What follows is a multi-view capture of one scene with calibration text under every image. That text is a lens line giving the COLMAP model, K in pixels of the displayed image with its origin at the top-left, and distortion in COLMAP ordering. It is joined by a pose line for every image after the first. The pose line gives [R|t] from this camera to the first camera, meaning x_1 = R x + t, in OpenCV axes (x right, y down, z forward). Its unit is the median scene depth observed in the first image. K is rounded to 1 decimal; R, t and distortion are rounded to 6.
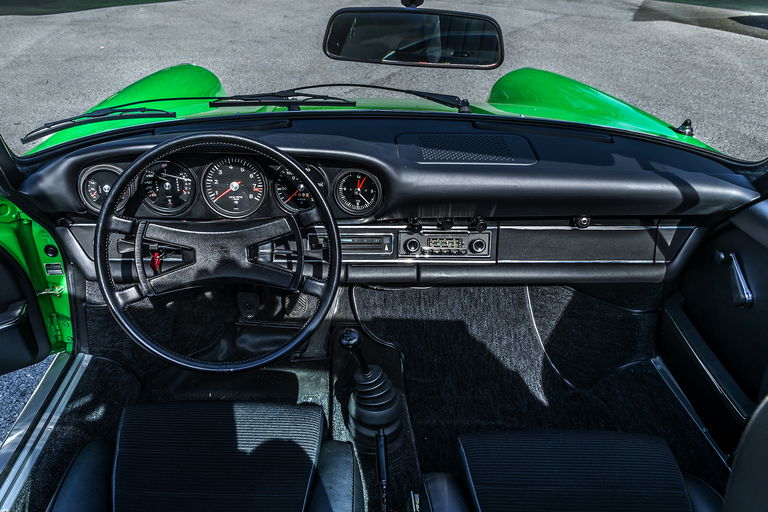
lens RADIAL K [[627.7, 0, 357.6], [0, 627.7, 289.8], [0, 0, 1]] dist [0.004438, 0.001575]
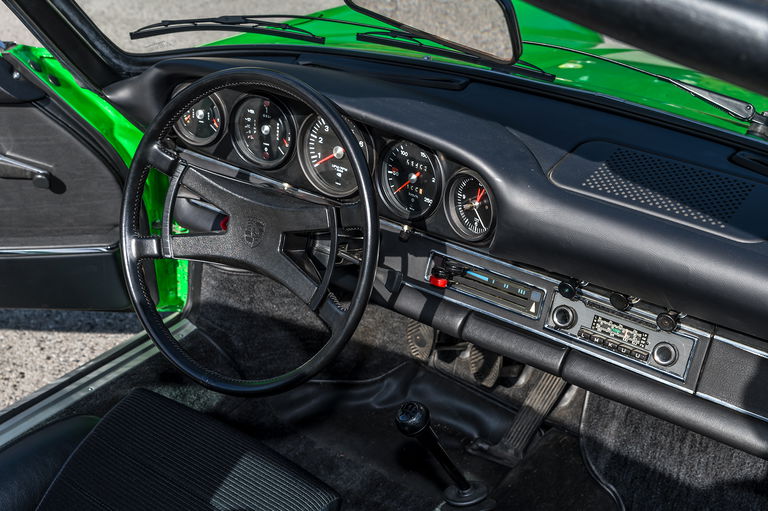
lens RADIAL K [[1141.2, 0, 383.9], [0, 1141.2, 255.6], [0, 0, 1]] dist [0.012488, 0.000000]
pose [[0.791745, 0.292424, -0.536309, 0.564479], [-0.331666, 0.943076, 0.024581, -0.102393], [0.512968, 0.158414, 0.843664, -0.042950]]
